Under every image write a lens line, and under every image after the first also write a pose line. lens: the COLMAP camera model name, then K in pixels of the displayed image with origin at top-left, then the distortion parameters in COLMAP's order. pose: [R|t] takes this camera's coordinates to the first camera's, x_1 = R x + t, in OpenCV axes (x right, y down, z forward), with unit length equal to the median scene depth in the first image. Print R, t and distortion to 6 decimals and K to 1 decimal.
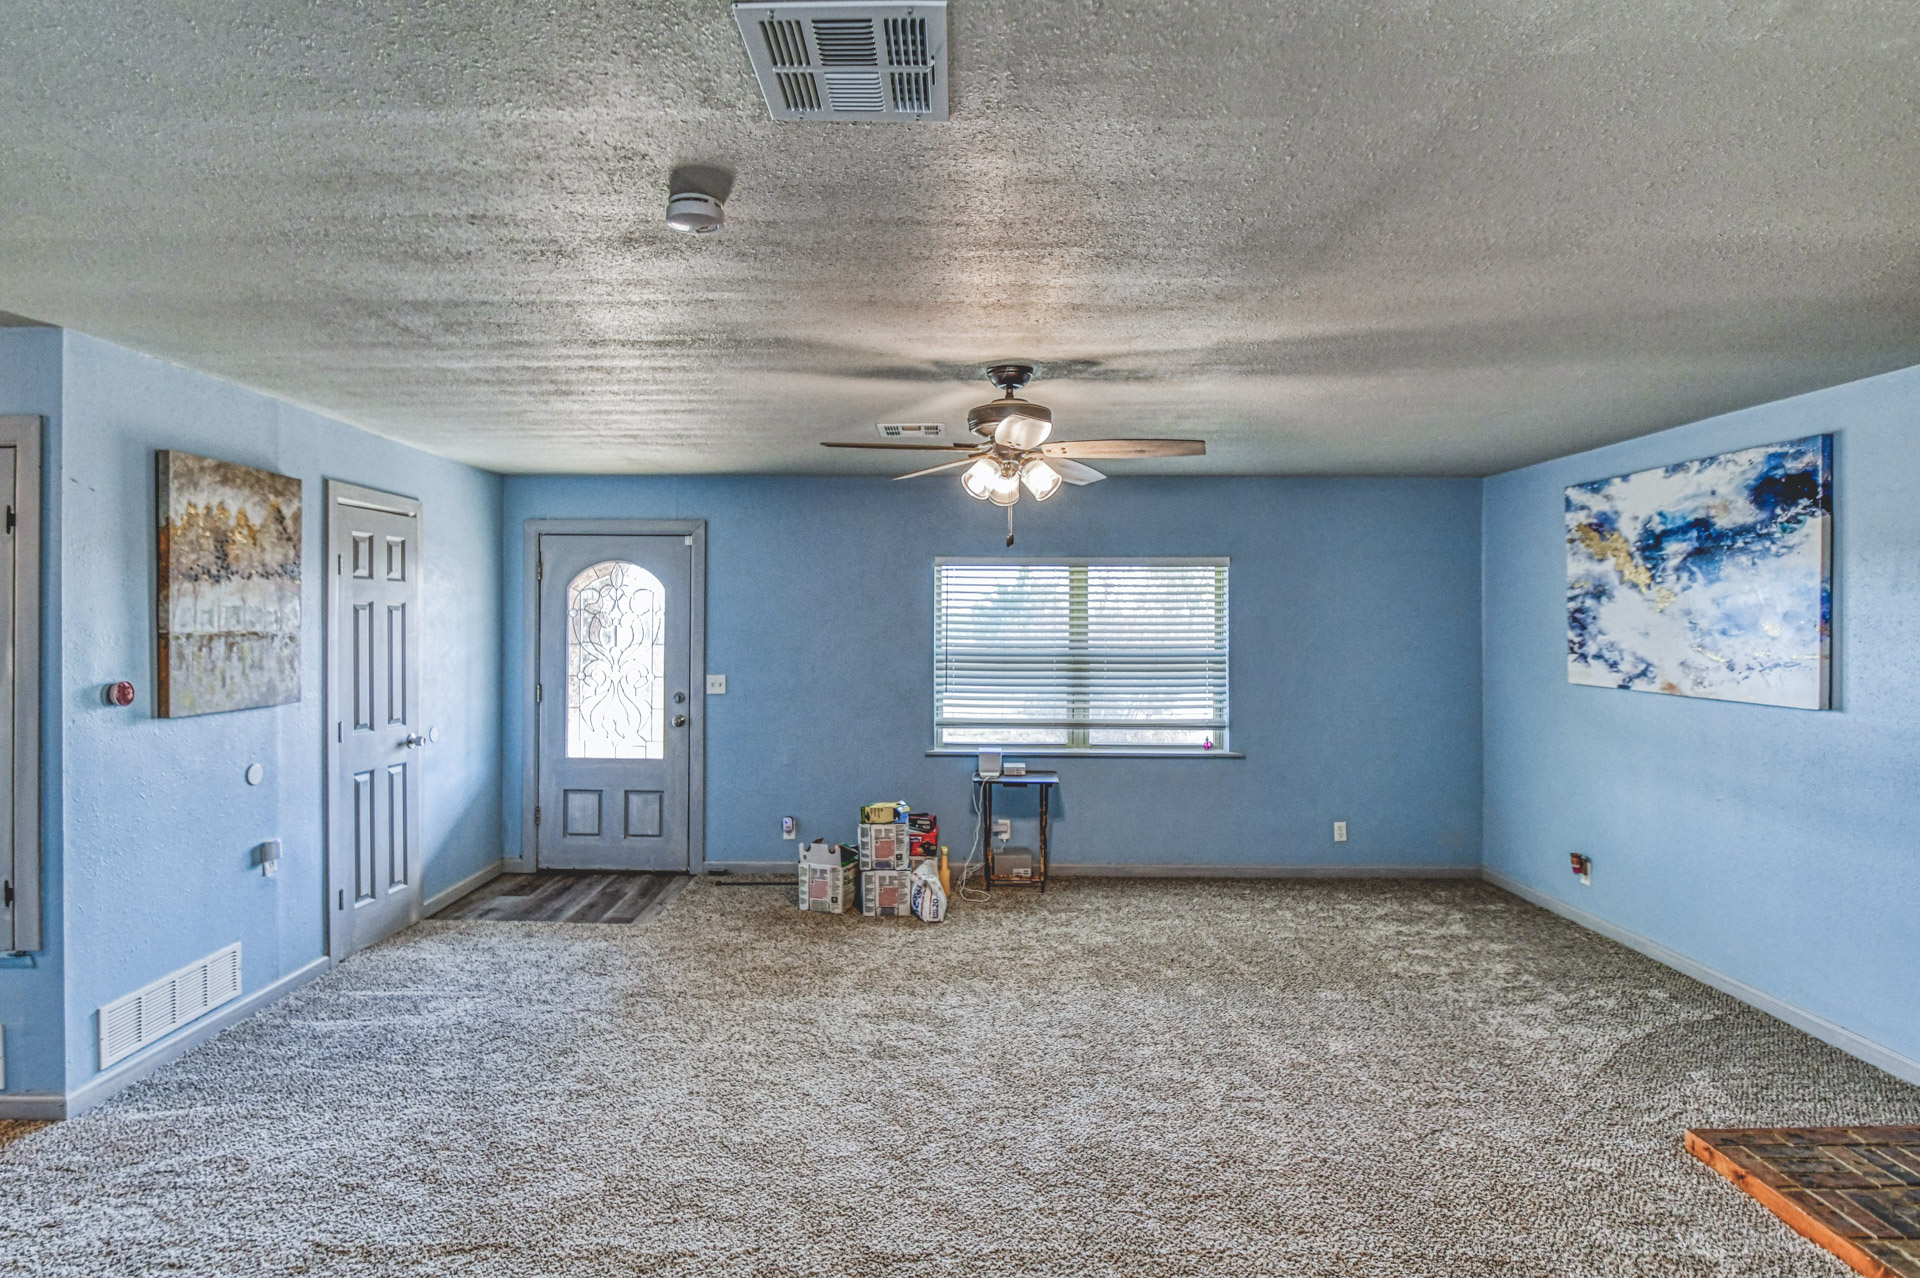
lens RADIAL K [[1024.4, 0, 917.7], [0, 1024.4, 623.0], [0, 0, 1]] dist [0.005789, -0.001821]
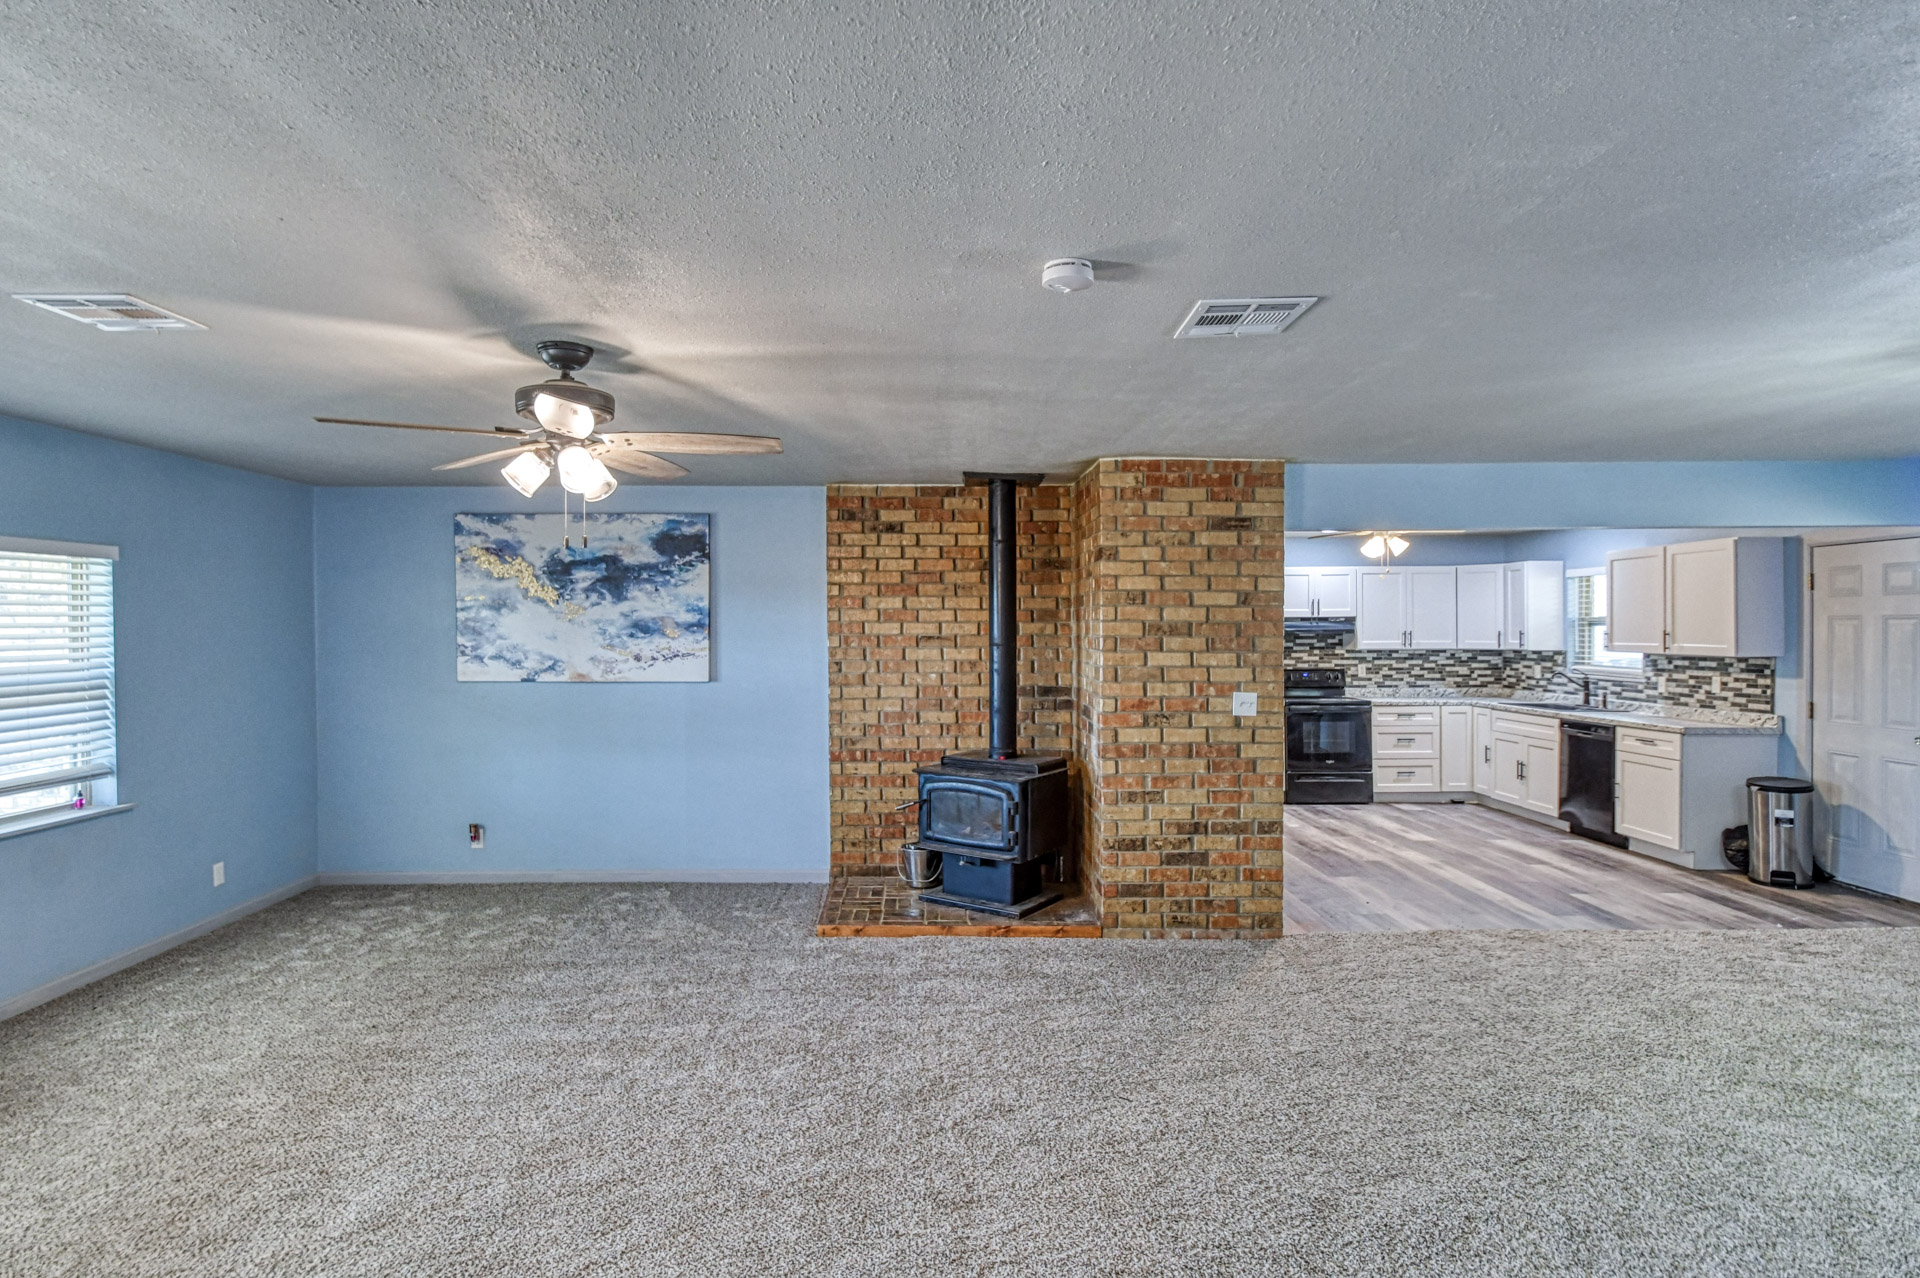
lens RADIAL K [[1024.4, 0, 951.6], [0, 1024.4, 628.7], [0, 0, 1]] dist [0.005789, -0.001821]
pose [[-0.042528, -0.007188, 0.999069, -0.628249], [0.006380, 0.999952, 0.007466, -0.007745], [-0.999075, 0.006691, -0.042480, 0.552155]]
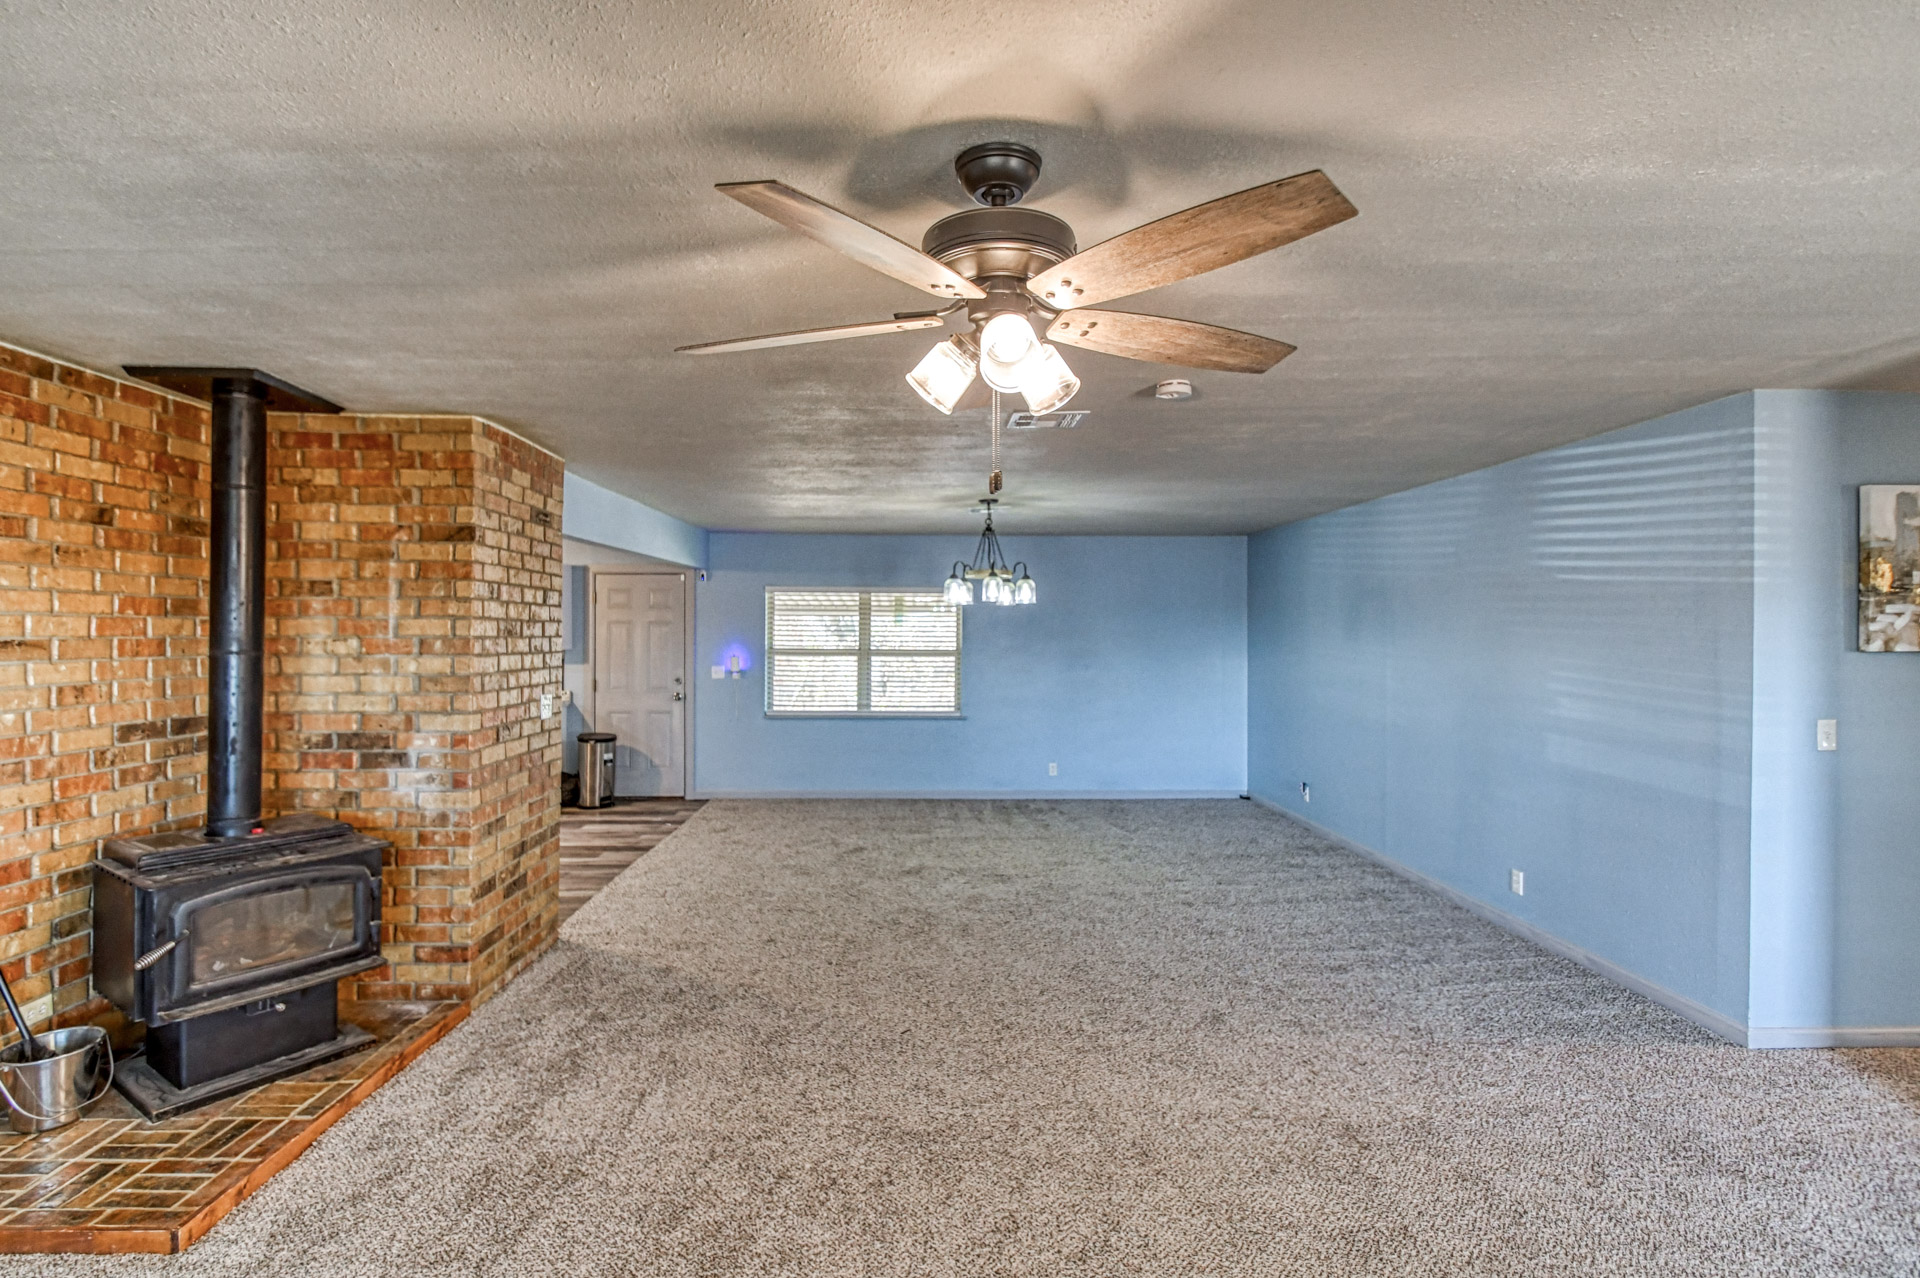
lens RADIAL K [[886.7, 0, 957.1], [0, 886.7, 637.0], [0, 0, 1]] dist [-0.002617, -0.000476]
pose [[-0.998746, -0.008513, -0.049330, 0.096199], [-0.009147, 0.999878, 0.012660, -0.004301], [0.049216, 0.013096, -0.998702, 1.135671]]
